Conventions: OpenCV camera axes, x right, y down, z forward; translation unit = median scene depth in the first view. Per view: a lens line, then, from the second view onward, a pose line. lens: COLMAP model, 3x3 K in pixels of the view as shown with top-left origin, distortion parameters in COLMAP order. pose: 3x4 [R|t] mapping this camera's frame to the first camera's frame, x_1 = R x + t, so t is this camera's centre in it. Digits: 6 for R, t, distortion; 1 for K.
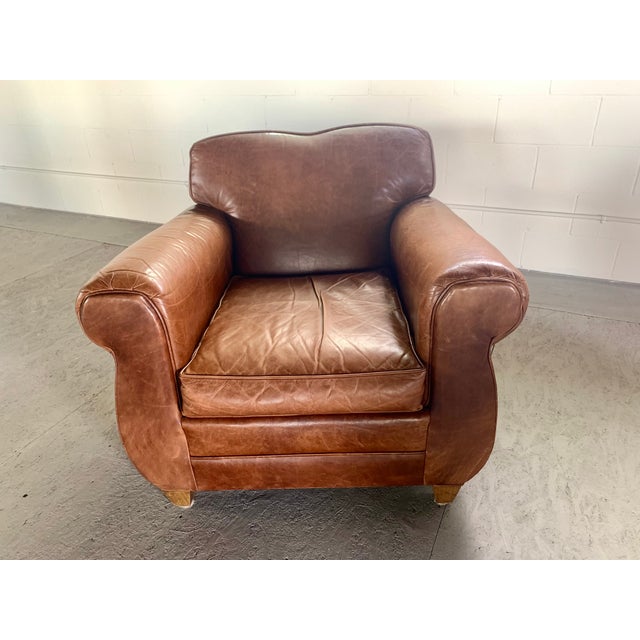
lens RADIAL K [[525.1, 0, 316.4], [0, 525.1, 309.7], [0, 0, 1]] dist [0.100468, -0.223226]
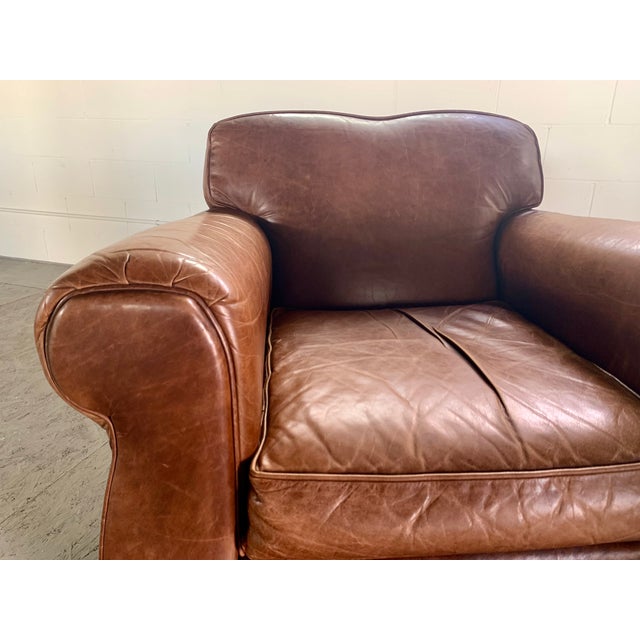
lens RADIAL K [[517.6, 0, 318.2], [0, 517.6, 303.1], [0, 0, 1]] dist [0.011093, -0.004992]
pose [[0.991475, 0.025615, 0.127751, -0.244216], [-0.004945, 0.987176, -0.159557, 0.043581], [-0.130200, 0.157565, 0.978888, 0.476321]]
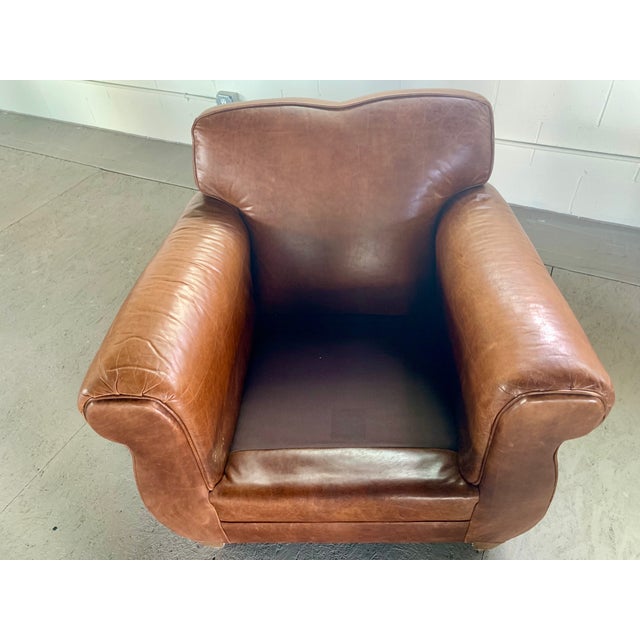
lens RADIAL K [[521.7, 0, 321.0], [0, 521.7, 316.0], [0, 0, 1]] dist [0.057022, -0.087837]
pose [[0.999884, -0.005647, -0.014163, -0.042906], [0.009465, 0.958128, 0.286185, -0.348951], [0.011954, -0.286286, 0.958070, 0.207159]]
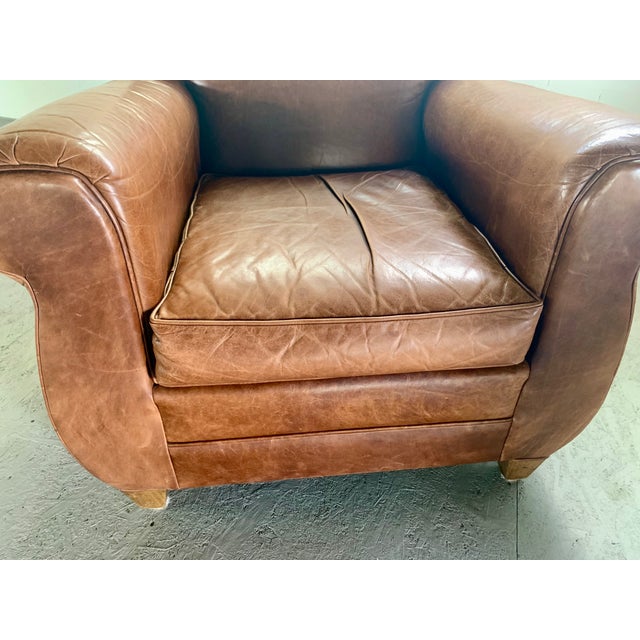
lens RADIAL K [[521.7, 0, 321.0], [0, 521.7, 316.0], [0, 0, 1]] dist [0.057022, -0.087837]
pose [[0.988968, -0.023121, 0.146315, -0.144695], [0.003309, 0.990945, 0.134225, 0.037577], [-0.148094, -0.132260, 0.980090, 0.367501]]
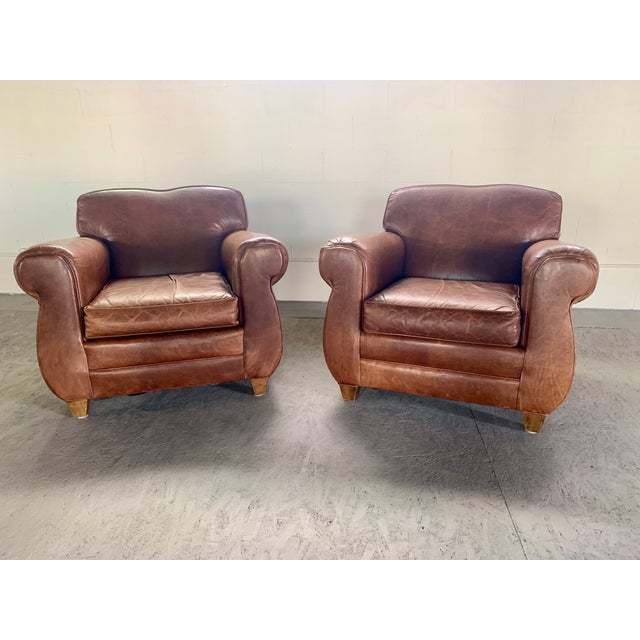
lens RADIAL K [[517.6, 0, 318.2], [0, 517.6, 303.1], [0, 0, 1]] dist [0.011093, -0.004992]
pose [[0.961515, -0.041950, 0.271532, -0.001774], [0.102600, 0.971606, -0.213204, 0.478735], [-0.254878, 0.232858, 0.938517, -0.609986]]
